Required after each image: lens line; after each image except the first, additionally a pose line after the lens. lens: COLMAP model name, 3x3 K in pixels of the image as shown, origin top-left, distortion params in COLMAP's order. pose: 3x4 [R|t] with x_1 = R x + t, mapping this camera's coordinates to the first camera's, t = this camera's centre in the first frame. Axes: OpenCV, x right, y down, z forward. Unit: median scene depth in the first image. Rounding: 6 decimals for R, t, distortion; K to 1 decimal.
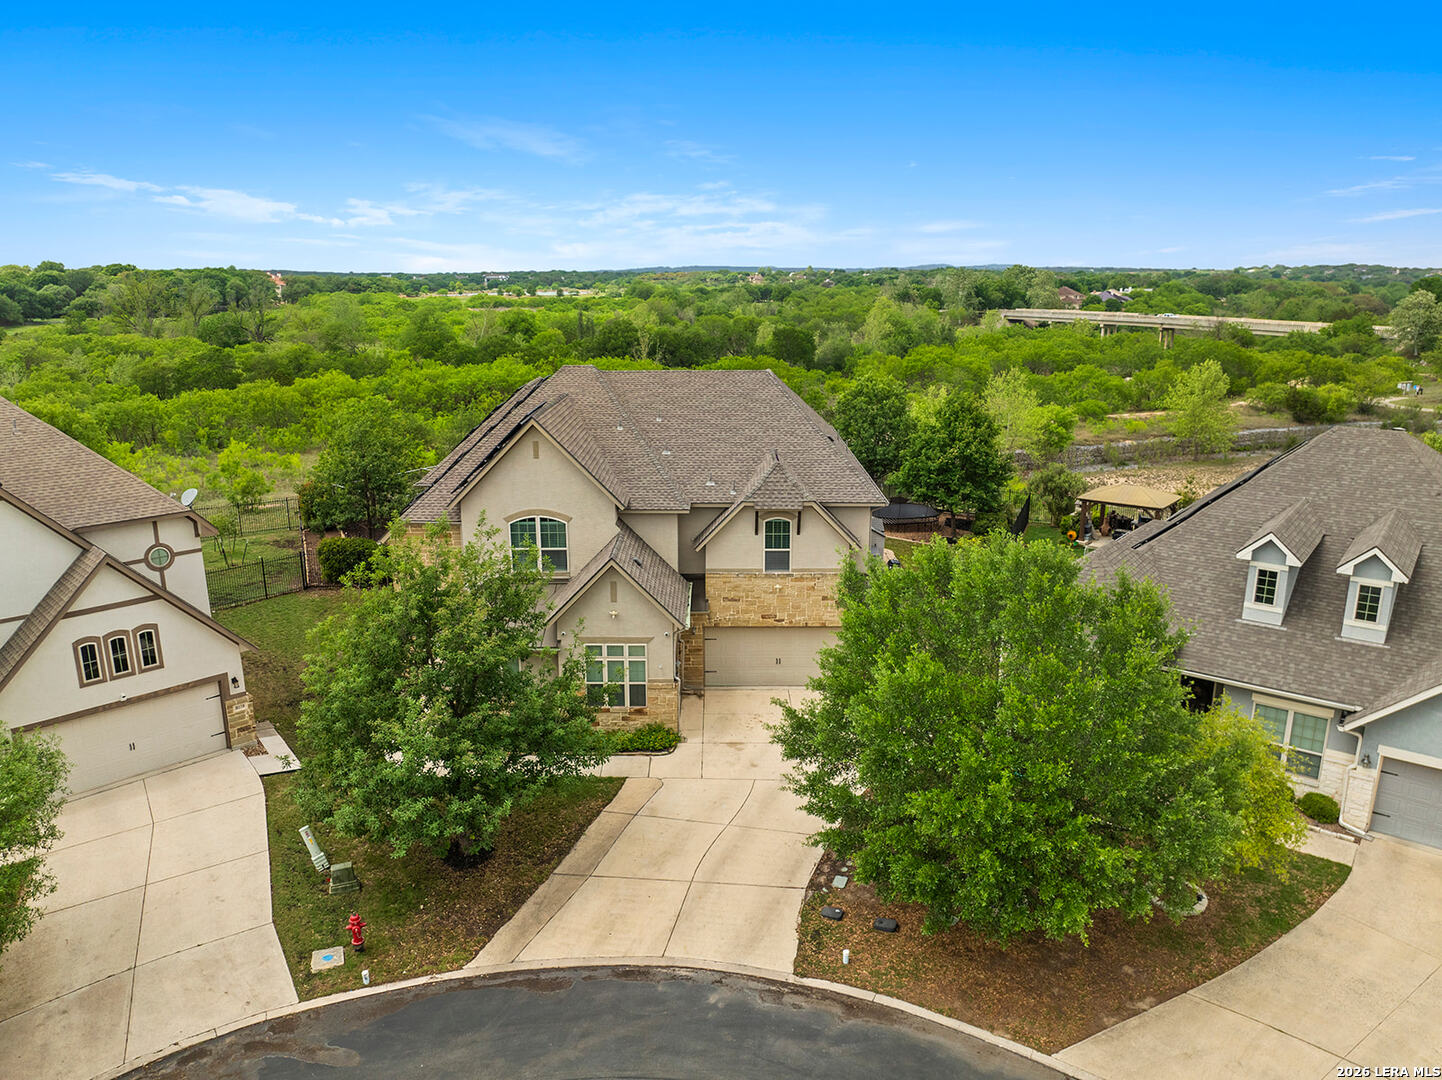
lens RADIAL K [[1011.4, 0, 724.3], [0, 1011.4, 545.8], [0, 0, 1]] dist [-0.040469, 0.009707]
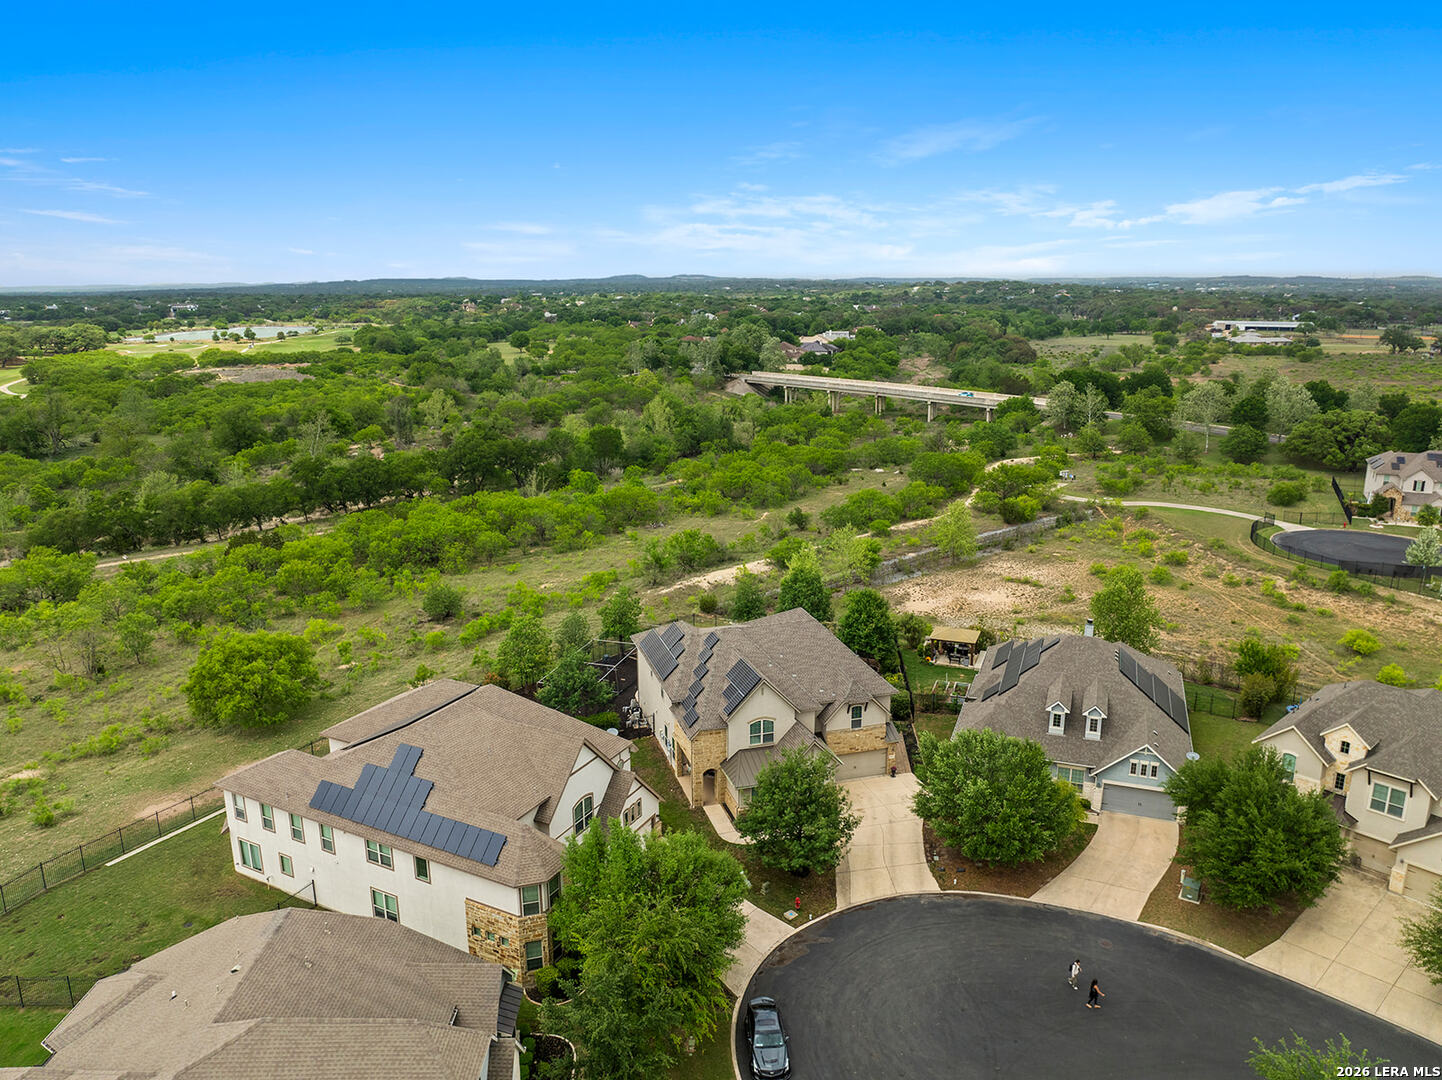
lens RADIAL K [[1011.4, 0, 724.3], [0, 1011.4, 545.8], [0, 0, 1]] dist [-0.040469, 0.009707]
pose [[0.957105, -0.073014, 0.280391, -0.964742], [0.075139, 0.997168, 0.003181, -0.475903], [-0.279829, 0.018024, 0.959881, -1.244990]]
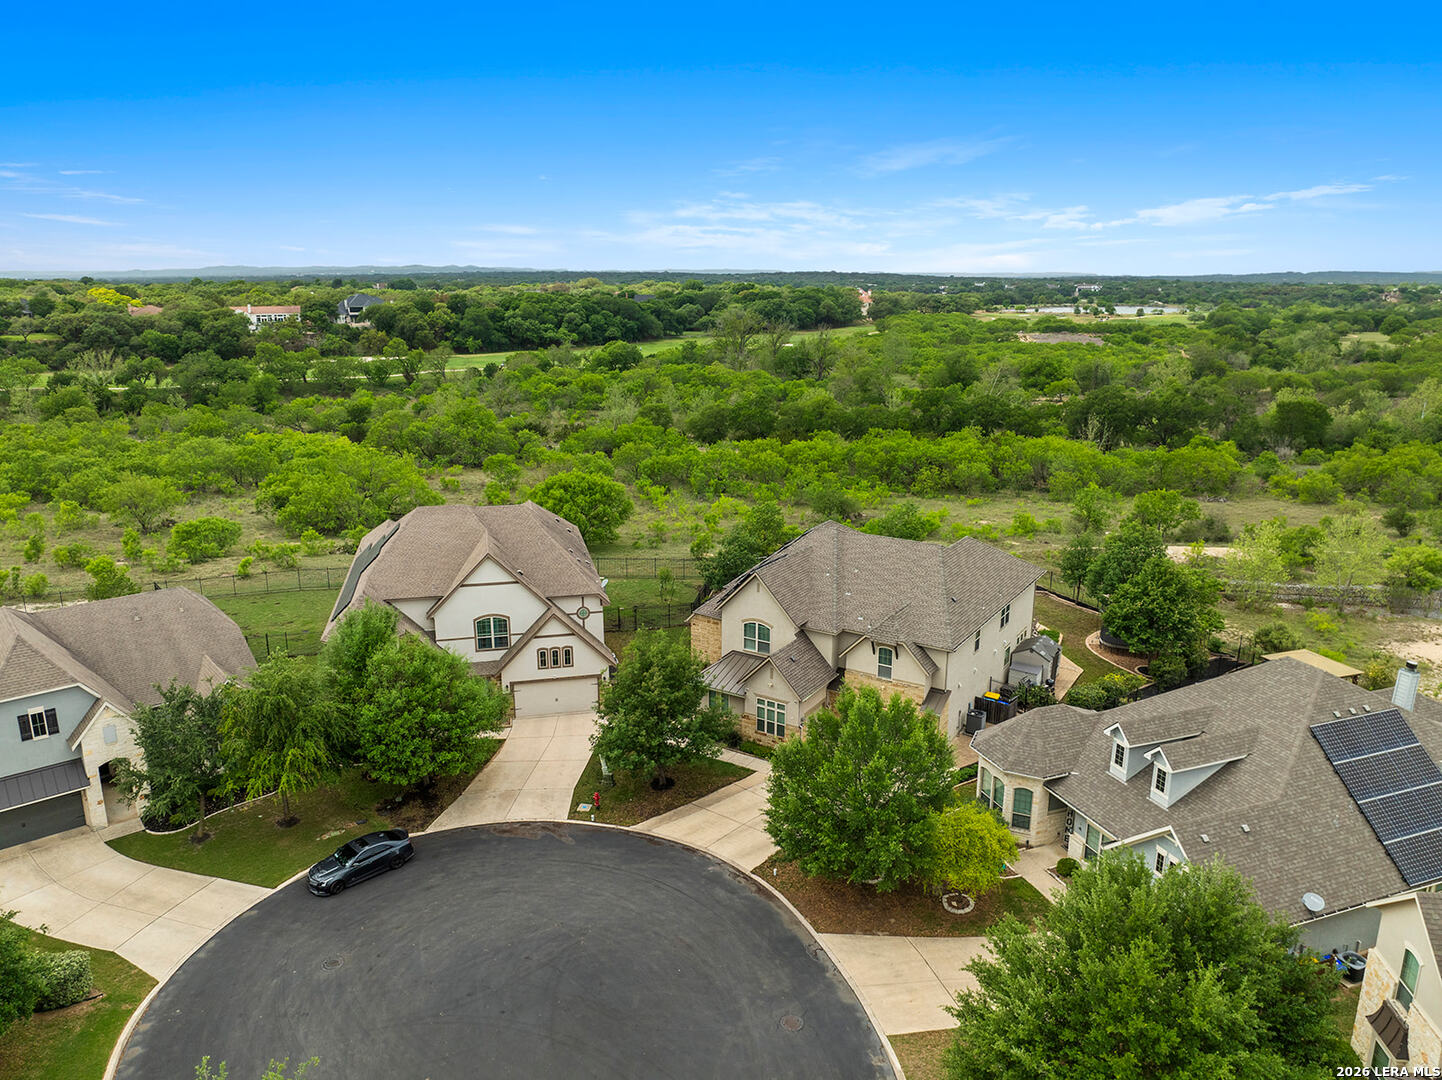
lens RADIAL K [[1011.4, 0, 724.3], [0, 1011.4, 545.8], [0, 0, 1]] dist [-0.040469, 0.009707]
pose [[0.846083, 0.138316, -0.514793, 0.779024], [-0.139329, 0.989559, 0.036885, -0.255437], [0.514520, 0.040518, 0.856521, -0.687259]]
